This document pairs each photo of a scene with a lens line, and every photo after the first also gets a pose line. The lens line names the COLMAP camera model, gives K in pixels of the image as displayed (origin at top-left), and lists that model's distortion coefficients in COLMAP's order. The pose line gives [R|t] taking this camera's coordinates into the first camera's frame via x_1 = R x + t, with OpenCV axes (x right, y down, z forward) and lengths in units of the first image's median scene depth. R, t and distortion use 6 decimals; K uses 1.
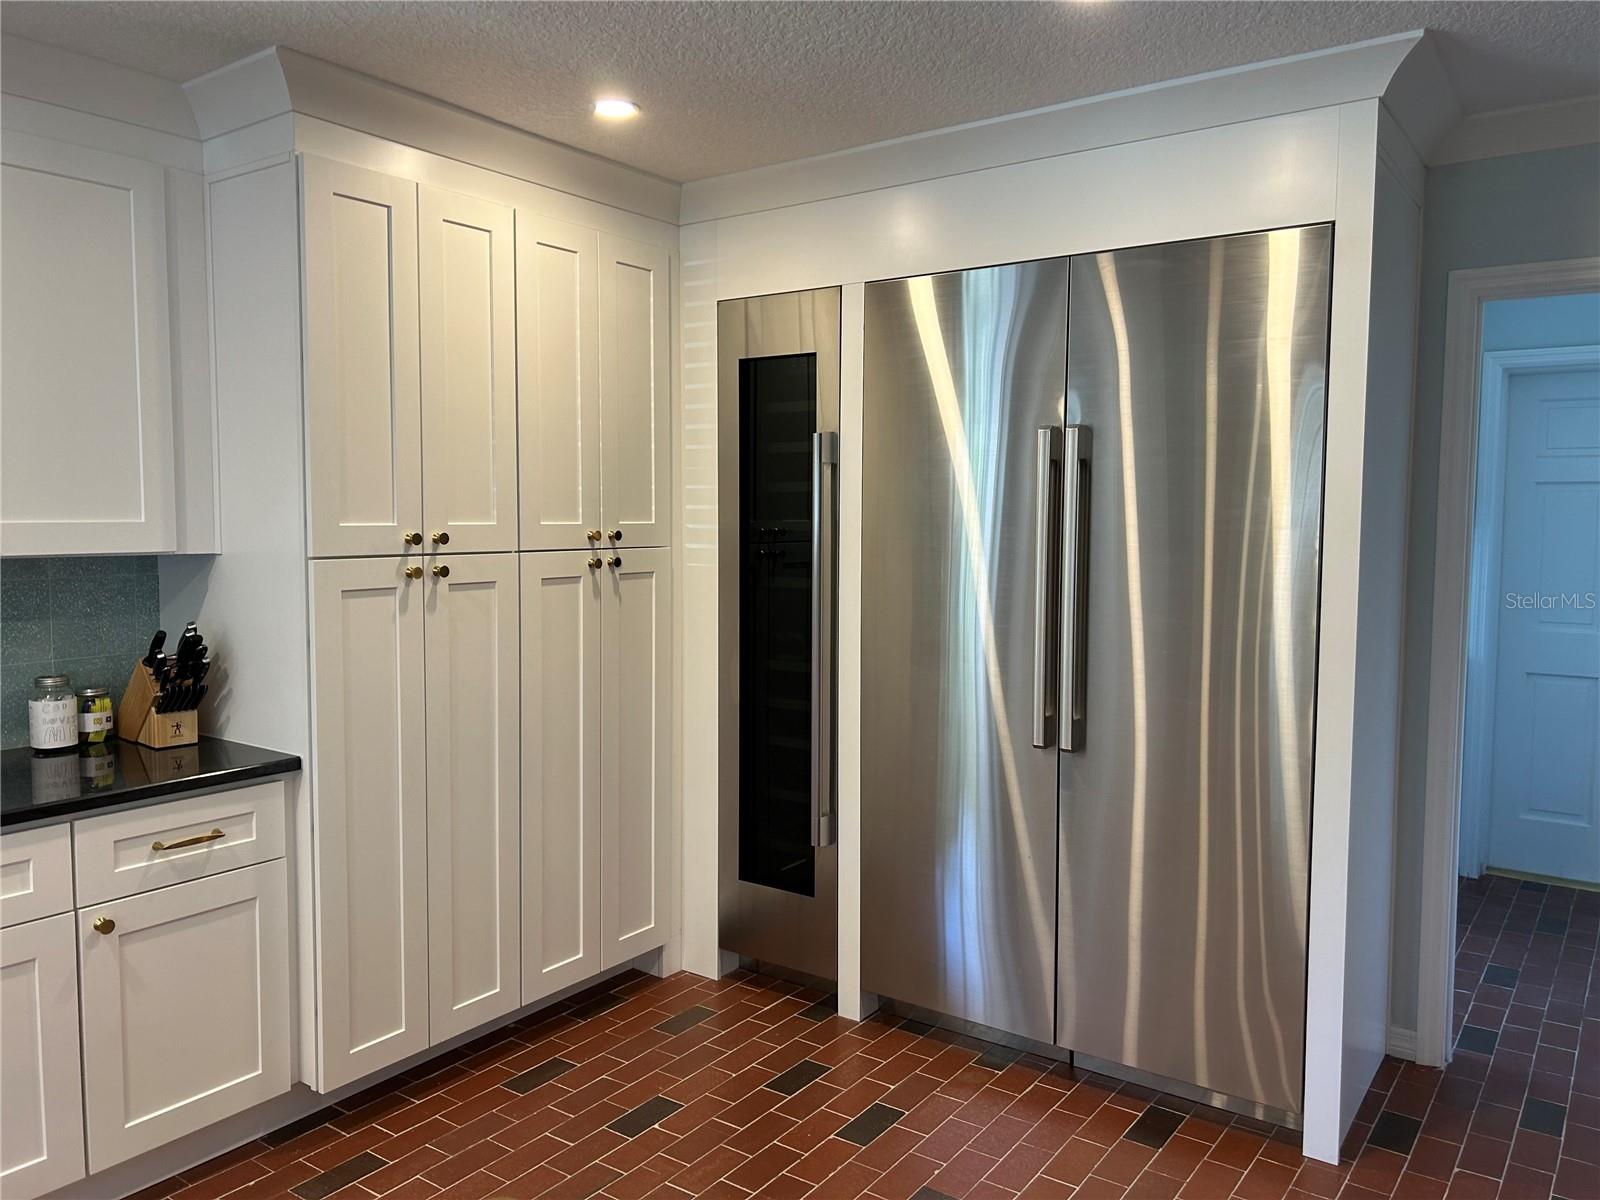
lens RADIAL K [[1193.3, 0, 793.1], [0, 1193.3, 598.4], [0, 0, 1]] dist [0.067724, -0.071031]
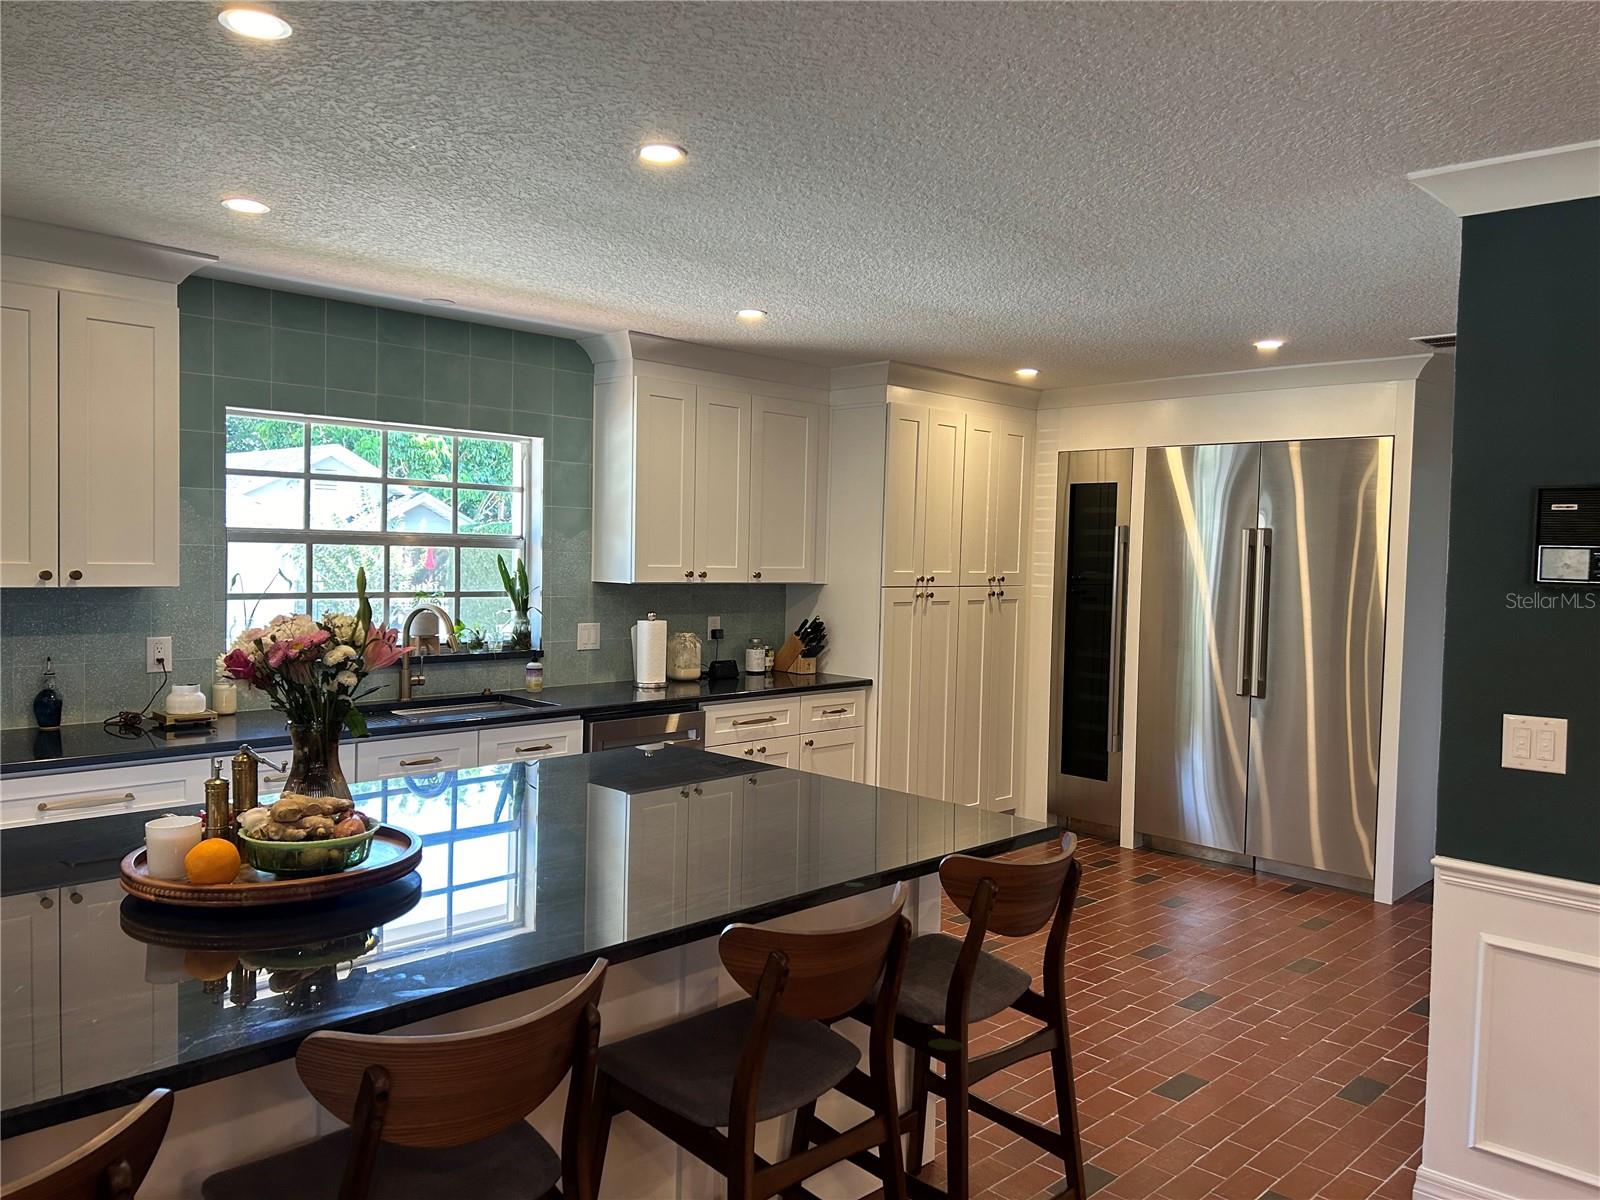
lens RADIAL K [[1193.3, 0, 793.1], [0, 1193.3, 598.4], [0, 0, 1]] dist [0.067724, -0.071031]
pose [[0.986489, 0.027298, -0.161537, -0.191991], [-0.033138, 0.998887, -0.033573, 0.058093], [0.160440, 0.038473, 0.986295, -1.015277]]
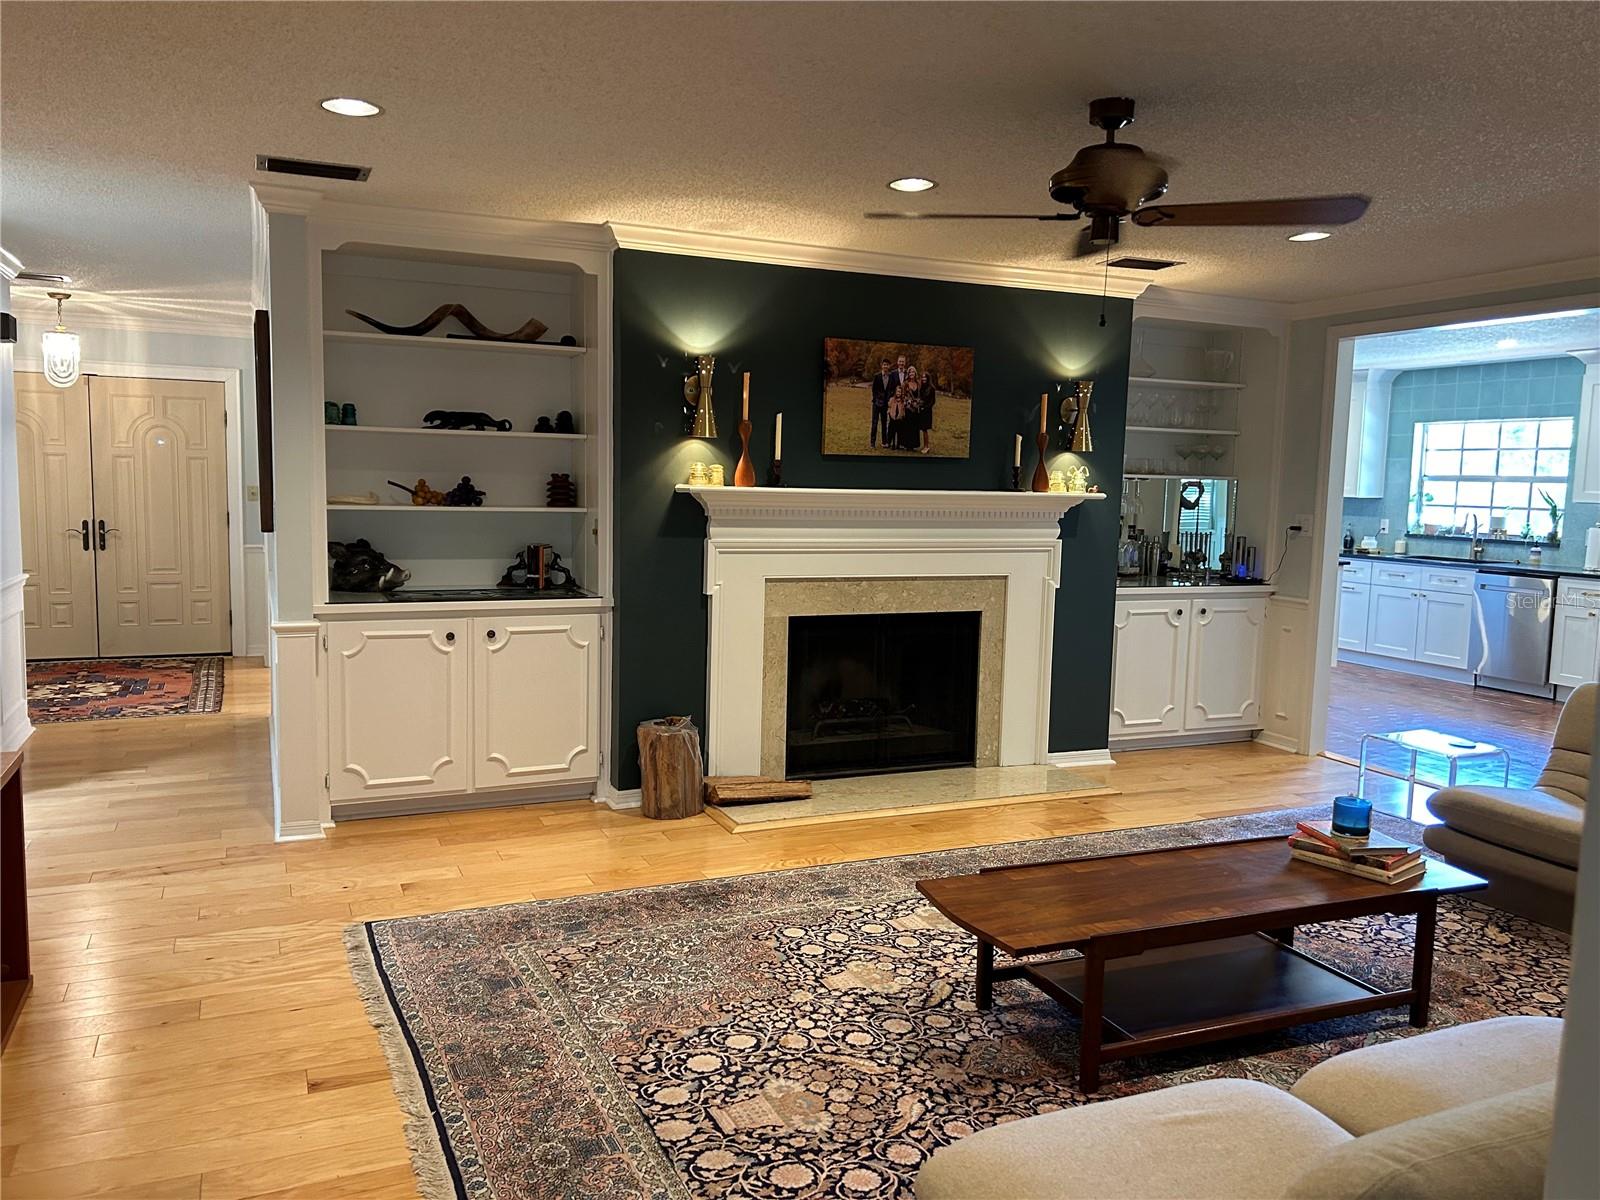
lens RADIAL K [[1193.3, 0, 793.1], [0, 1193.3, 598.4], [0, 0, 1]] dist [0.067724, -0.071031]
pose [[-0.510563, 0.071877, -0.856831, 2.695614], [-0.090587, 0.986458, 0.136729, -0.015852], [0.855055, 0.147427, -0.497138, 0.531471]]
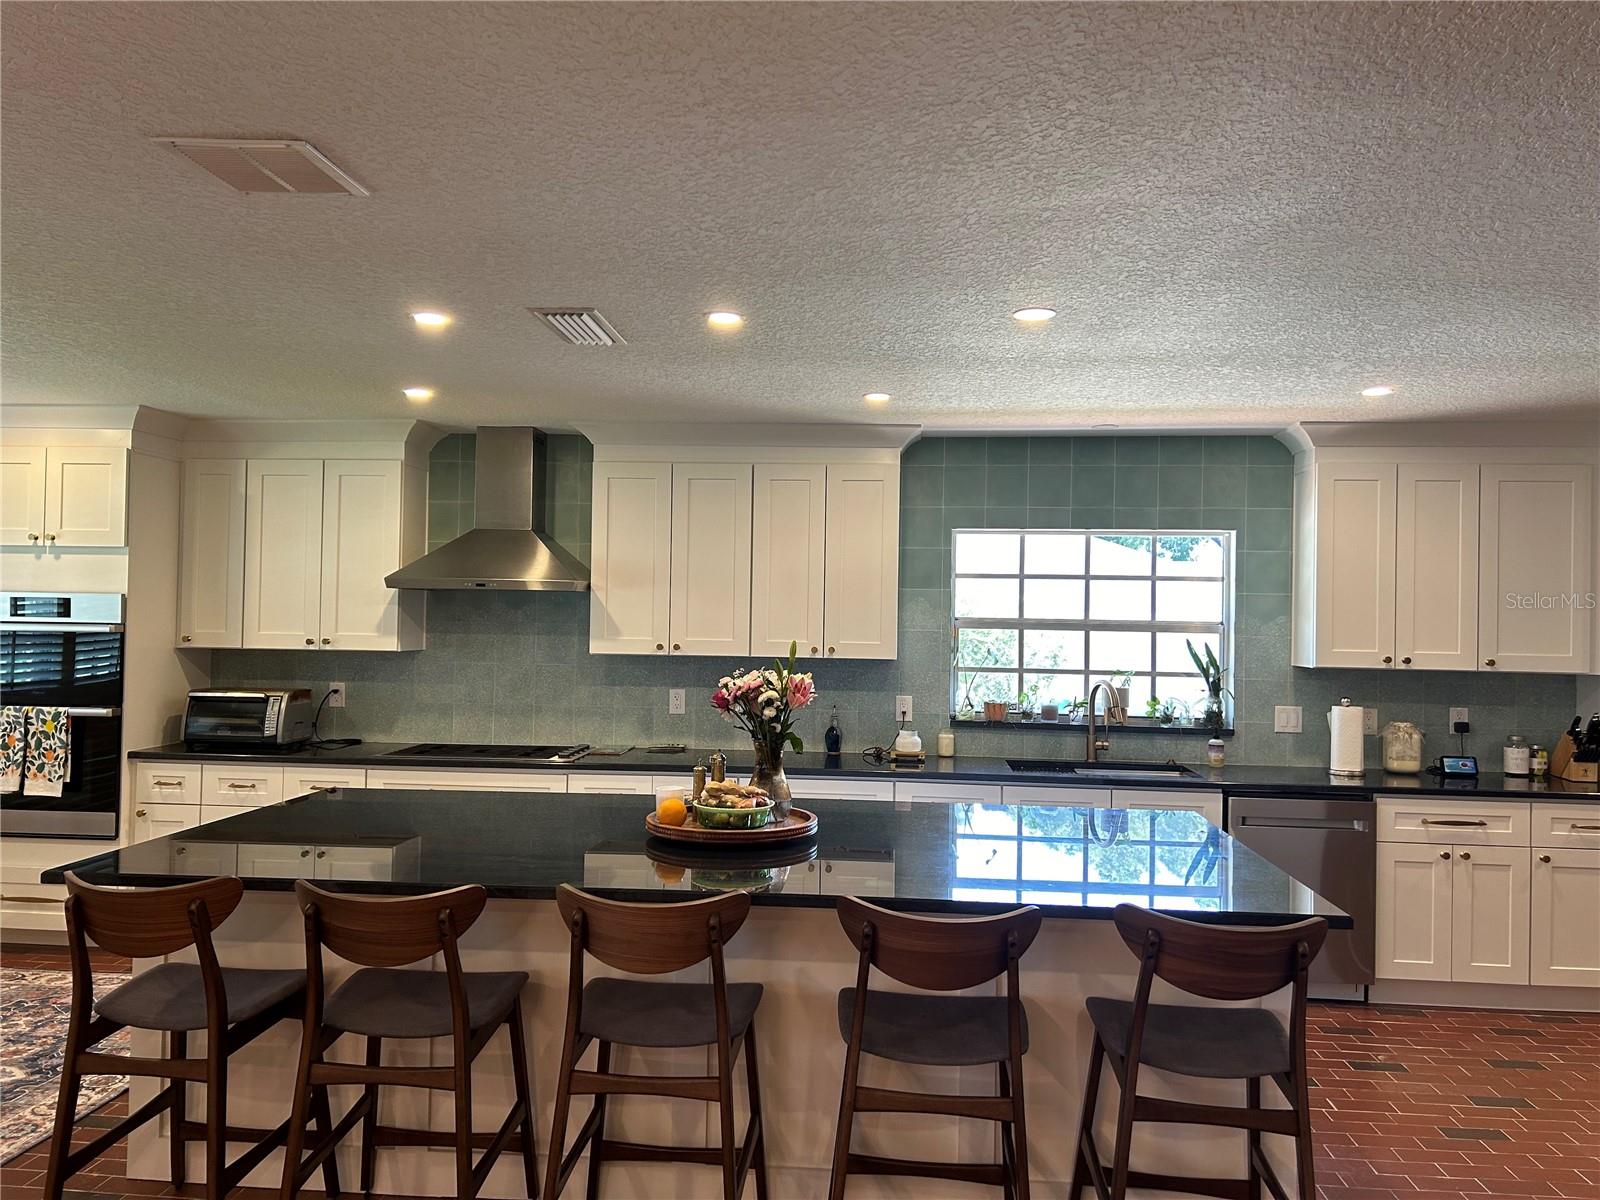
lens RADIAL K [[1193.3, 0, 793.1], [0, 1193.3, 598.4], [0, 0, 1]] dist [0.067724, -0.071031]
pose [[0.507585, -0.006835, -0.861575, 0.424852], [-0.081011, 0.995160, -0.055620, 0.044806], [0.857785, 0.098029, 0.504574, -0.897749]]
